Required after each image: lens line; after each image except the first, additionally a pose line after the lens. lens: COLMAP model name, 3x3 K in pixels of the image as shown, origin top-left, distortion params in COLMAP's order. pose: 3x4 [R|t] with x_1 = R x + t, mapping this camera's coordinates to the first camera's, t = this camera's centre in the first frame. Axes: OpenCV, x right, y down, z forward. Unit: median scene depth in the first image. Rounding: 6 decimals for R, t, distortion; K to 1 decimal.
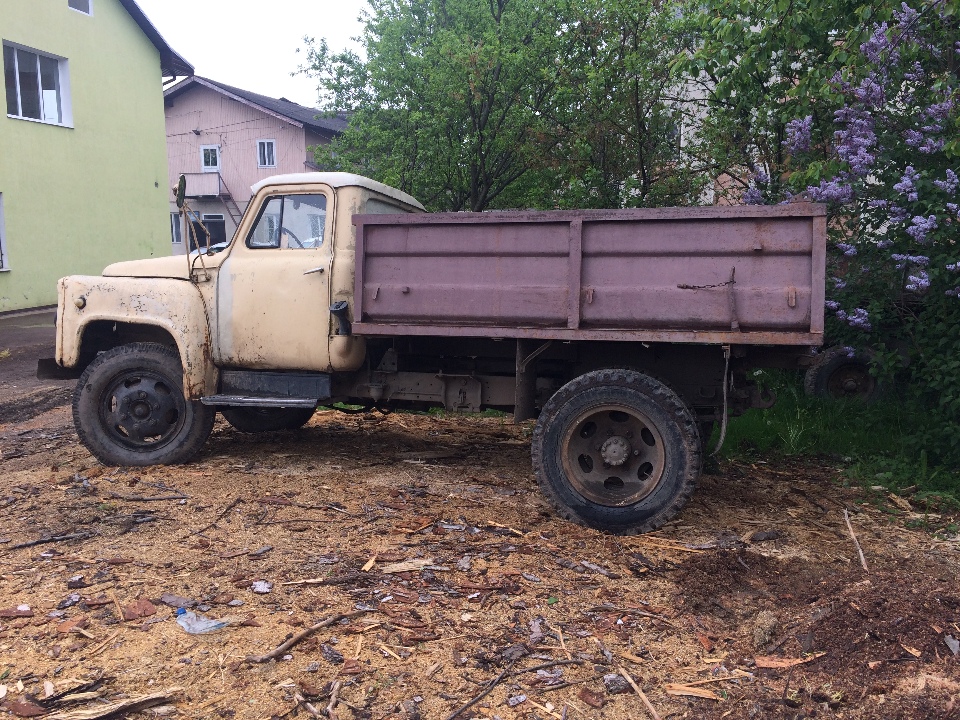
lens RADIAL K [[877.0, 0, 480.8], [0, 877.0, 361.5], [0, 0, 1]] dist [0.049508, -0.024325]
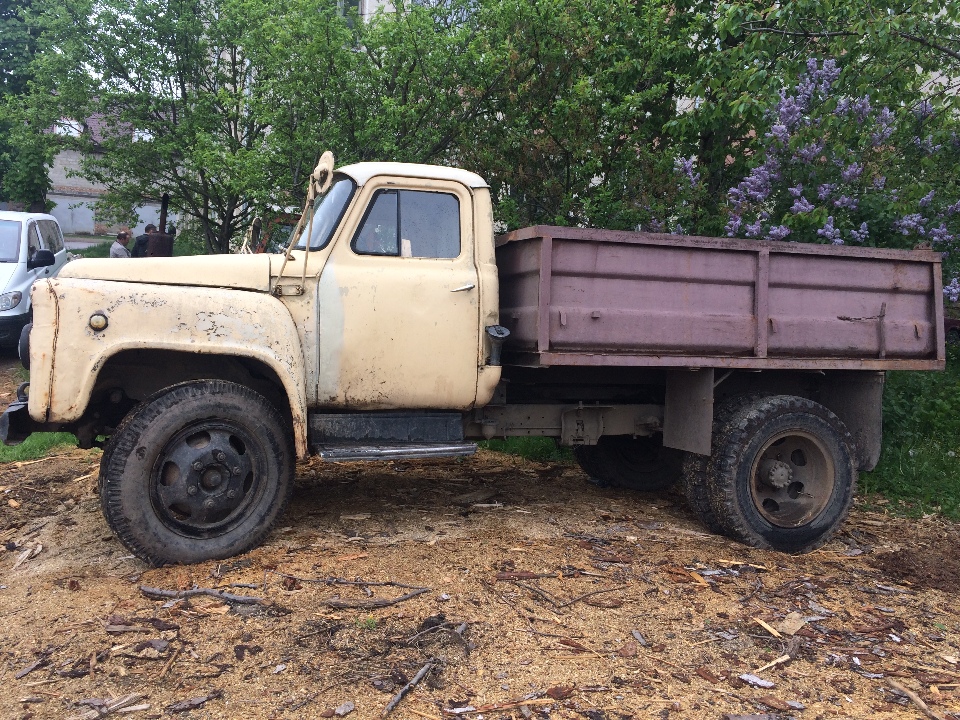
lens RADIAL K [[877.0, 0, 480.0], [0, 877.0, 358.7], [0, 0, 1]] dist [0.049508, -0.024325]
pose [[0.793604, -0.017675, 0.608178, -0.688309], [0.016871, 0.999833, 0.007042, -0.043448], [-0.608201, 0.004673, 0.793769, 0.347724]]
